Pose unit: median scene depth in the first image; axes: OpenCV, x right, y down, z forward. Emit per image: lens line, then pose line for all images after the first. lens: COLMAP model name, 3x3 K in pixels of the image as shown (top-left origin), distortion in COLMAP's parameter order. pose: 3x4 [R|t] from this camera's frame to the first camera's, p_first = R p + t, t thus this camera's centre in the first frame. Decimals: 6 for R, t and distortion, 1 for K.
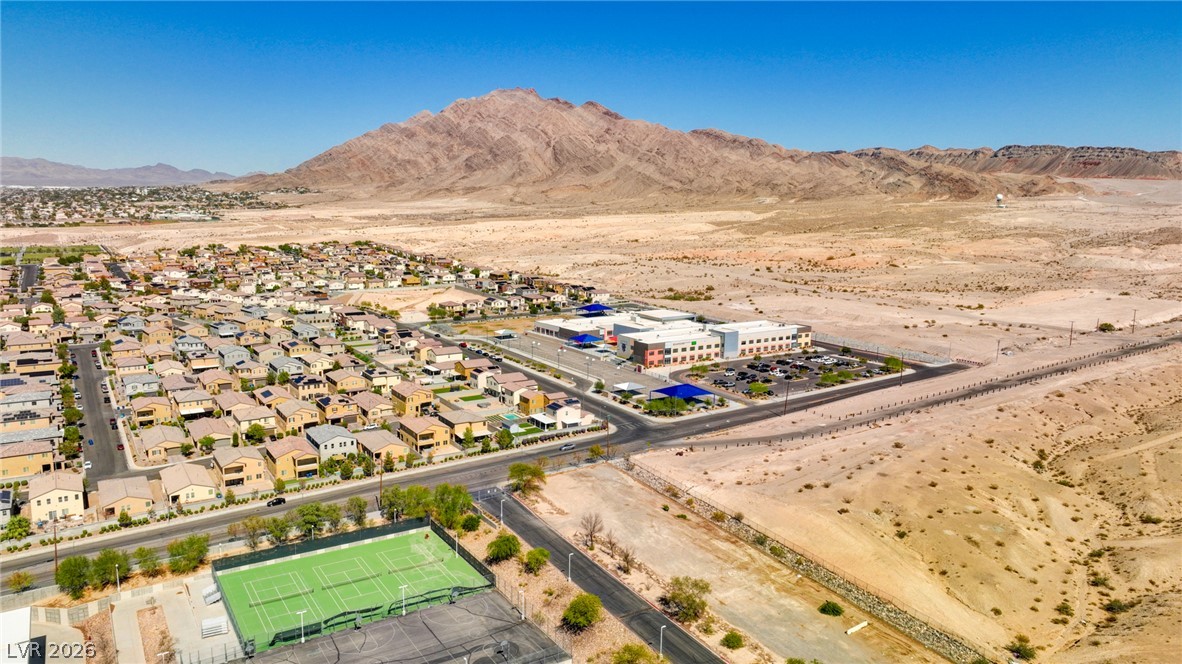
lens RADIAL K [[831.9, 0, 591.0], [0, 831.9, 332.0], [0, 0, 1]] dist [-0.005524, 0.020907]
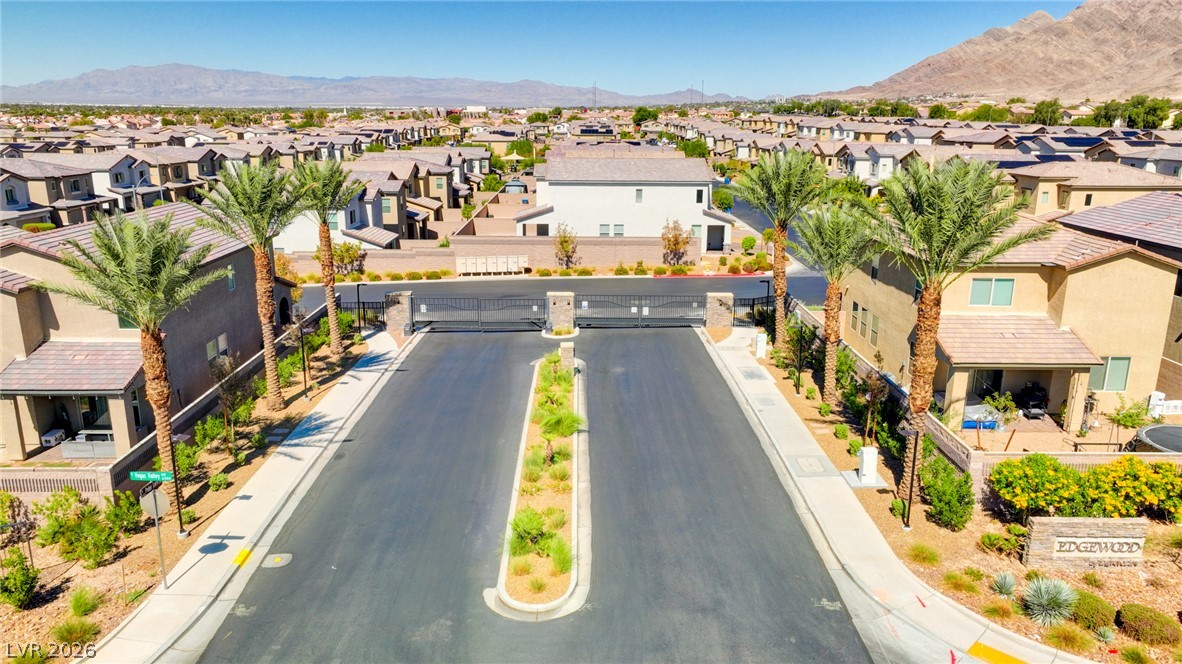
lens RADIAL K [[829.7, 0, 591.0], [0, 829.7, 332.0], [0, 0, 1]] dist [-0.005763, 0.021433]
pose [[0.848913, 0.129311, -0.512469, -0.153596], [-0.085058, 0.990395, 0.109006, 0.024861], [0.521643, -0.048947, 0.851759, -0.031448]]
